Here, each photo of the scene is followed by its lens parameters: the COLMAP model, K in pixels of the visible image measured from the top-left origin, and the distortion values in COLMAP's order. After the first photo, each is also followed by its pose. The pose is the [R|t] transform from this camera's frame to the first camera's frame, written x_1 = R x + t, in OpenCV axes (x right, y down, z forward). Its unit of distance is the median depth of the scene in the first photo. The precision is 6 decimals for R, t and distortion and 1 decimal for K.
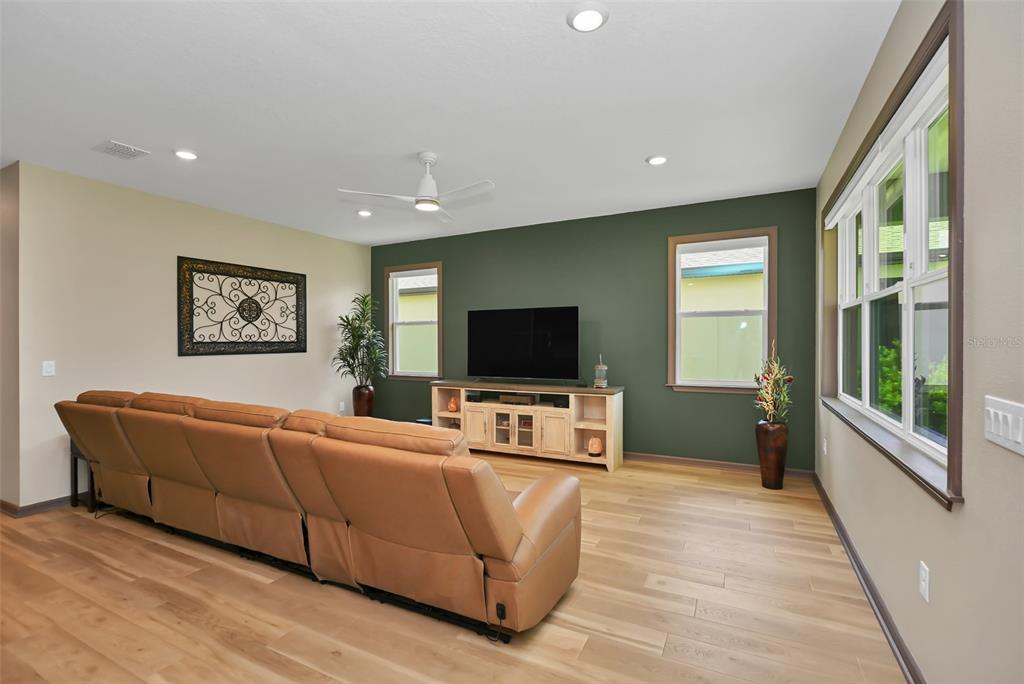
lens RADIAL K [[461.1, 0, 515.9], [0, 461.1, 341.6], [0, 0, 1]] dist [-0.000547, 0.002009]
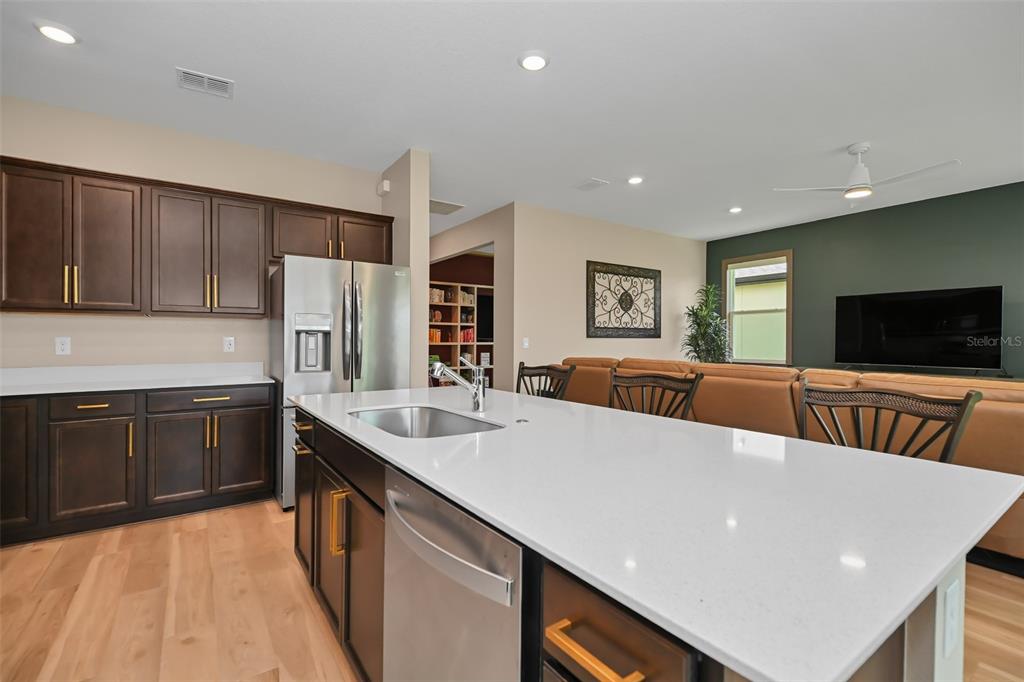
lens RADIAL K [[466.2, 0, 511.9], [0, 466.2, 335.1], [0, 0, 1]] dist [-0.007273, -0.001211]
pose [[0.881039, 0.002519, -0.473037, -0.270324], [-0.007652, 0.999931, -0.008927, 0.032974], [0.472982, 0.011485, 0.880997, -0.217009]]
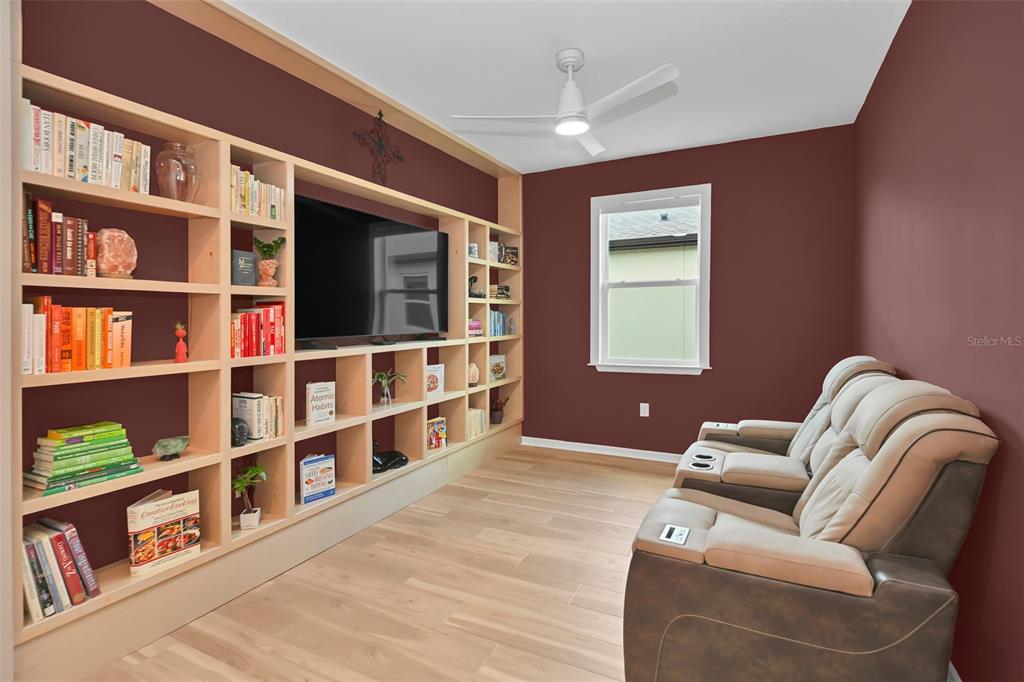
lens RADIAL K [[466.2, 0, 538.1], [0, 466.2, 324.0], [0, 0, 1]] dist [-0.007273, -0.001211]
pose [[0.998691, 0.006637, 0.050709, -0.938598], [-0.007930, 0.999648, 0.025336, 0.000361], [-0.050523, -0.025705, 0.998392, 0.691620]]
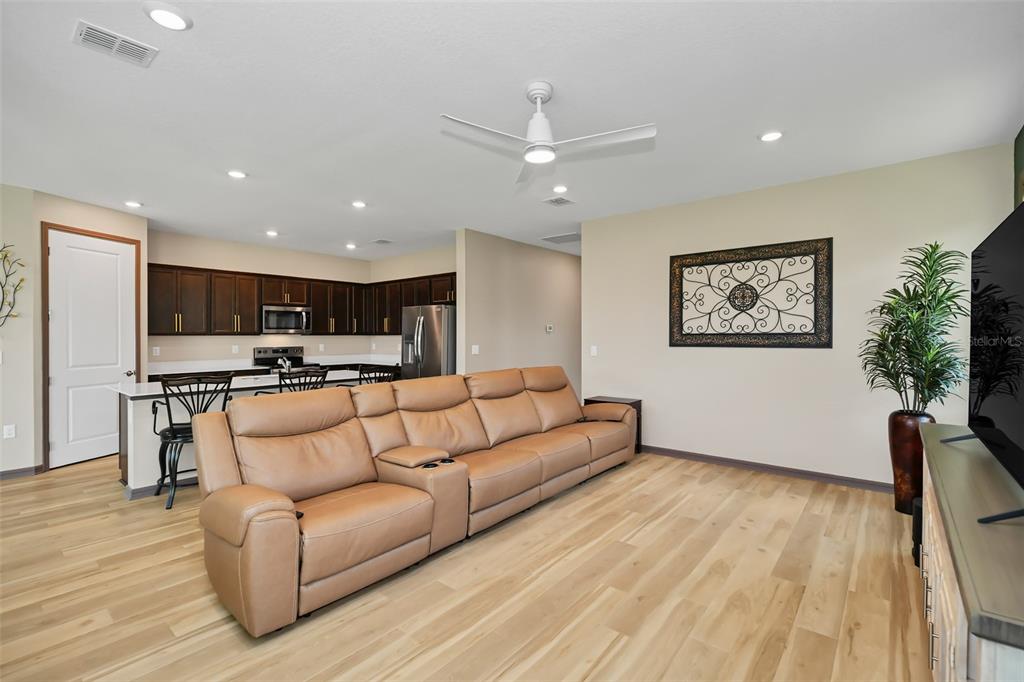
lens RADIAL K [[466.2, 0, 516.5], [0, 466.2, 333.0], [0, 0, 1]] dist [-0.007273, -0.001211]
pose [[-0.222533, 0.001693, -0.974924, 0.393928], [0.004410, 0.999990, 0.000730, -0.003154], [0.974915, -0.004137, -0.222538, 0.795815]]
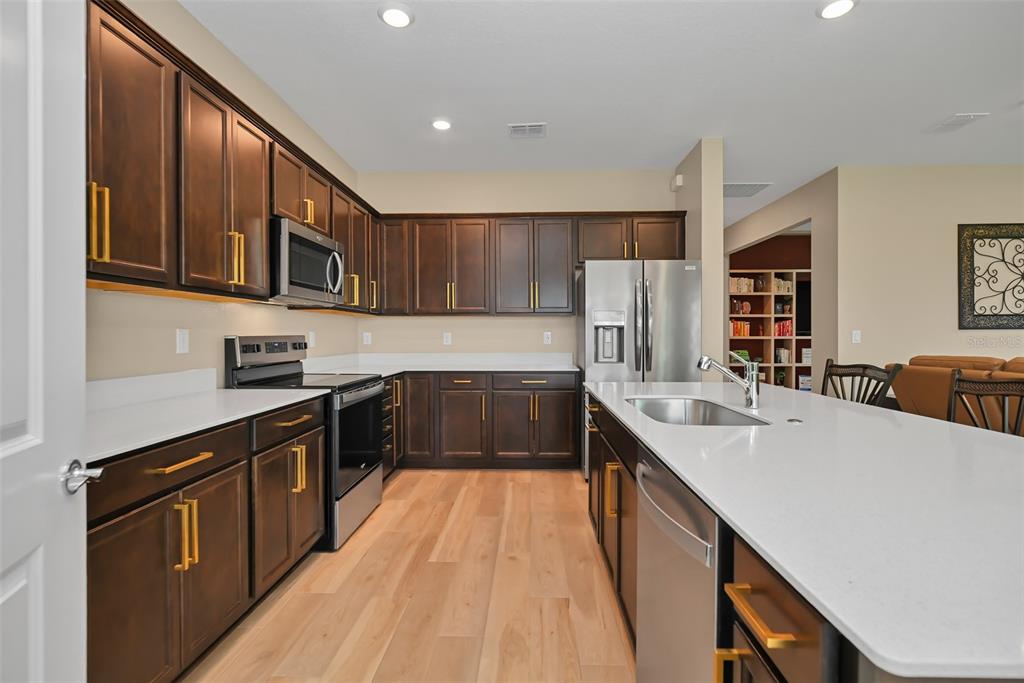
lens RADIAL K [[466.2, 0, 512.9], [0, 466.2, 337.6], [0, 0, 1]] dist [-0.007273, -0.001211]
pose [[0.419977, 0.008877, -0.907491, -0.223216], [0.001176, 0.999946, 0.010326, 0.034121], [0.907534, -0.005403, 0.419944, -0.218627]]
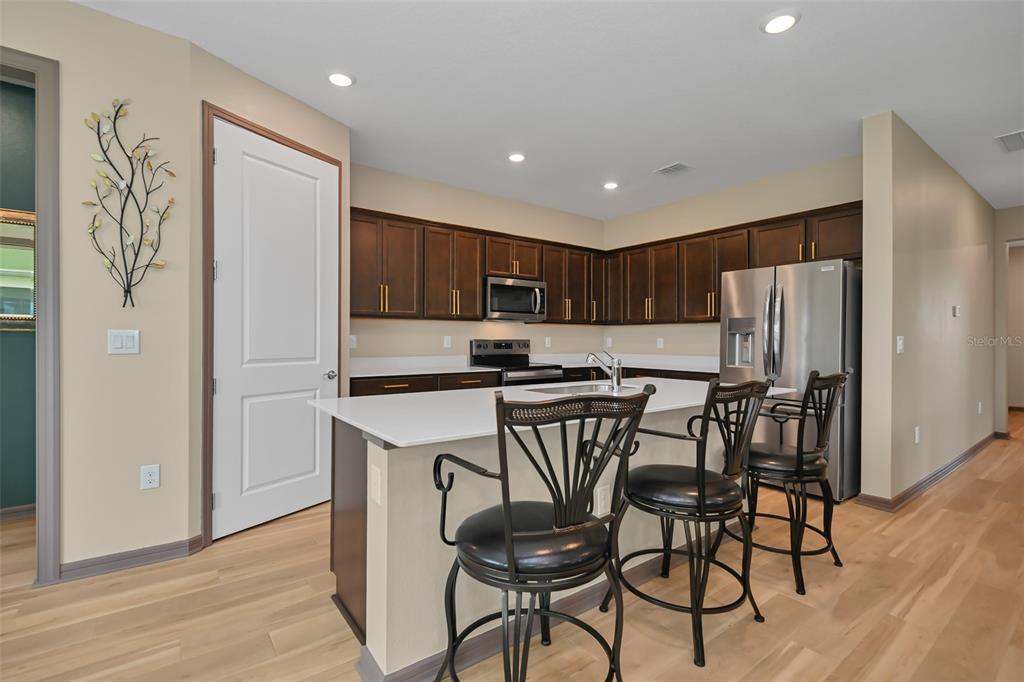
lens RADIAL K [[466.2, 0, 523.6], [0, 466.2, 337.5], [0, 0, 1]] dist [-0.007273, -0.001211]
pose [[-0.435388, -0.000495, -0.900243, 0.026801], [-0.003040, 0.999995, 0.000920, 0.032359], [0.900238, 0.003138, -0.435387, 0.231733]]
